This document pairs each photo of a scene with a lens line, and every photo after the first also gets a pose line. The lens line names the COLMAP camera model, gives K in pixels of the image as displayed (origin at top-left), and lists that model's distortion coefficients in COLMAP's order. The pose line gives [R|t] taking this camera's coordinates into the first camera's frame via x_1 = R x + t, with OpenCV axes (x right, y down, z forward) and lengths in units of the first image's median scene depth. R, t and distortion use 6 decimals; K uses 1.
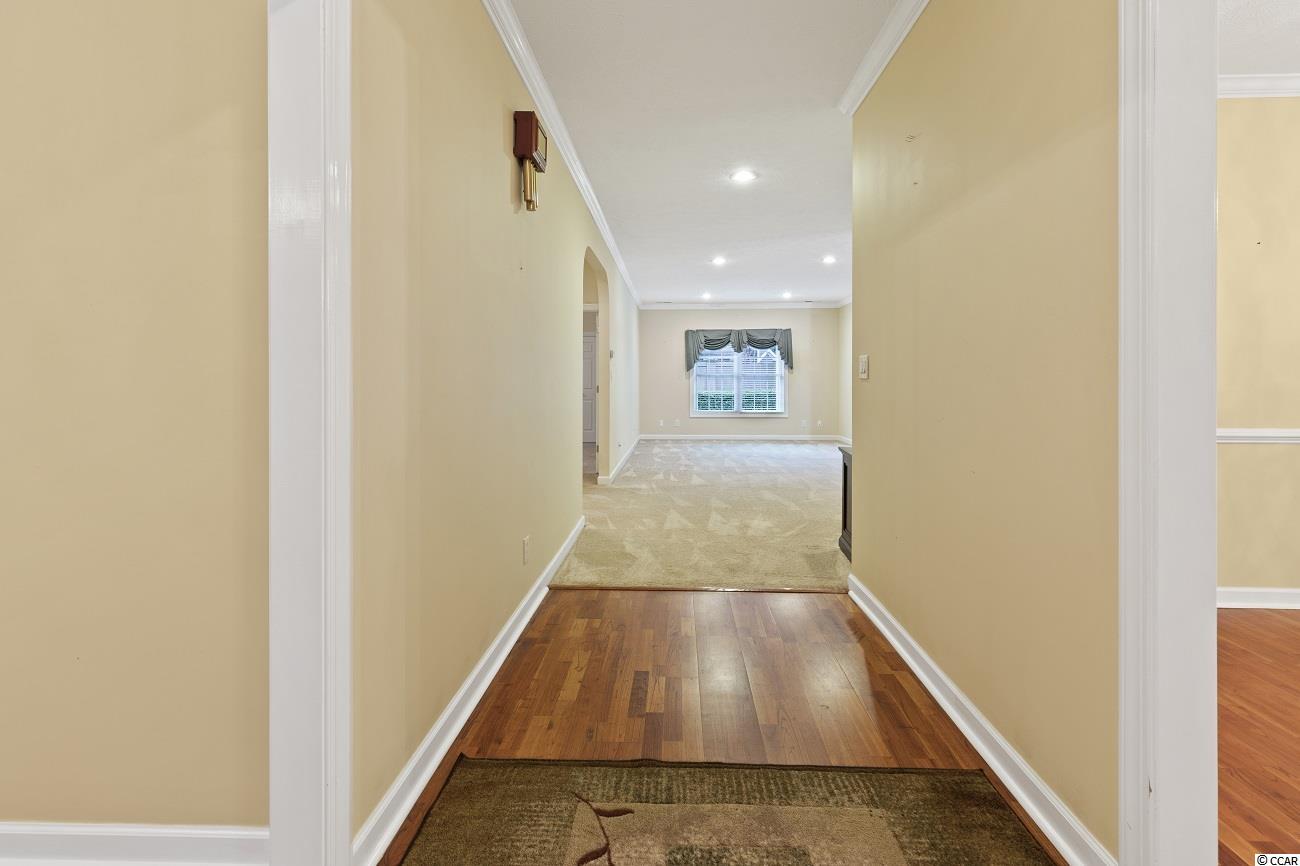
lens RADIAL K [[605.5, 0, 653.8], [0, 605.5, 388.2], [0, 0, 1]] dist [0.004023, 0.000286]
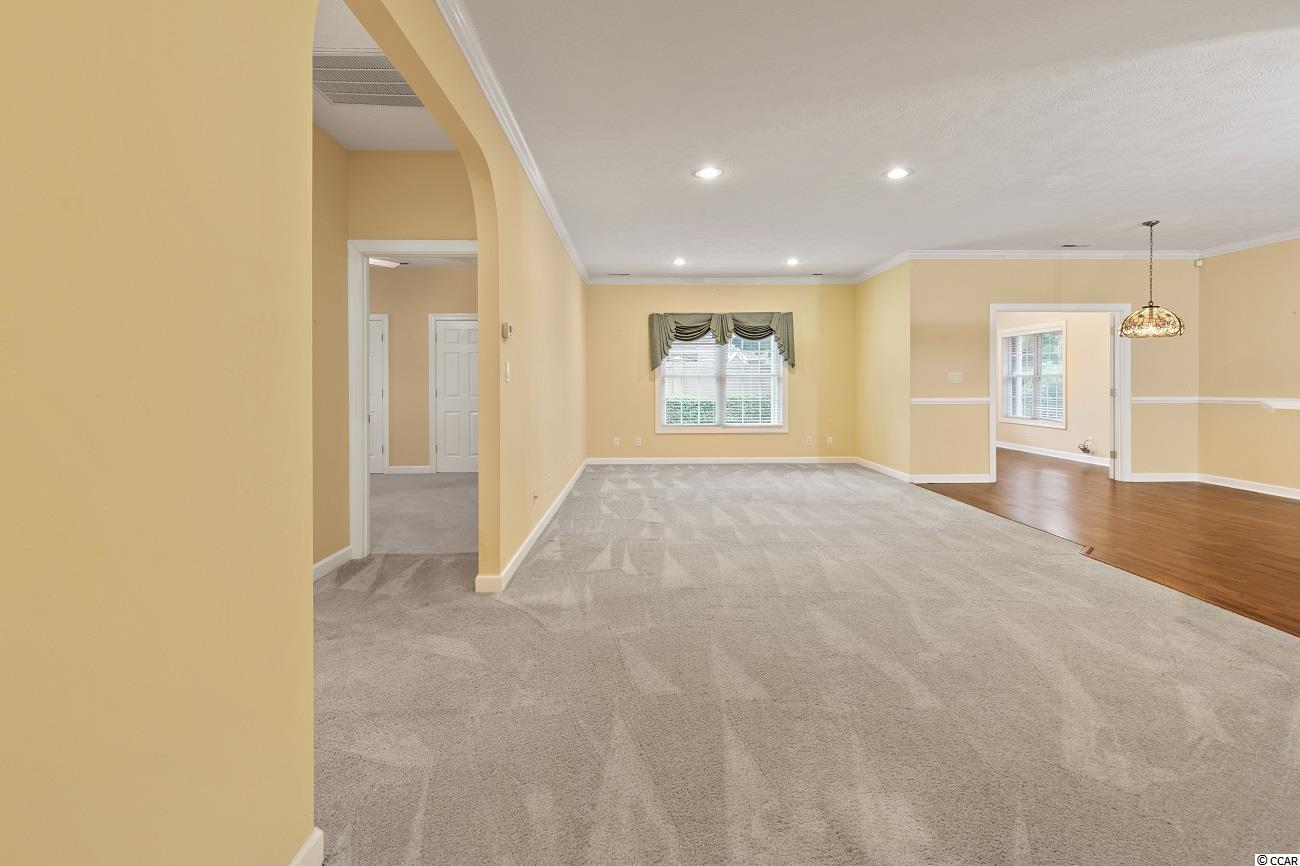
lens RADIAL K [[638.6, 0, 650.0], [0, 638.6, 386.9], [0, 0, 1]] dist [0.000622, -0.000046]
pose [[0.998512, -0.002932, 0.054455, 0.011396], [0.003297, 0.999973, -0.006614, -0.003020], [-0.054434, 0.006784, 0.998494, 0.237652]]
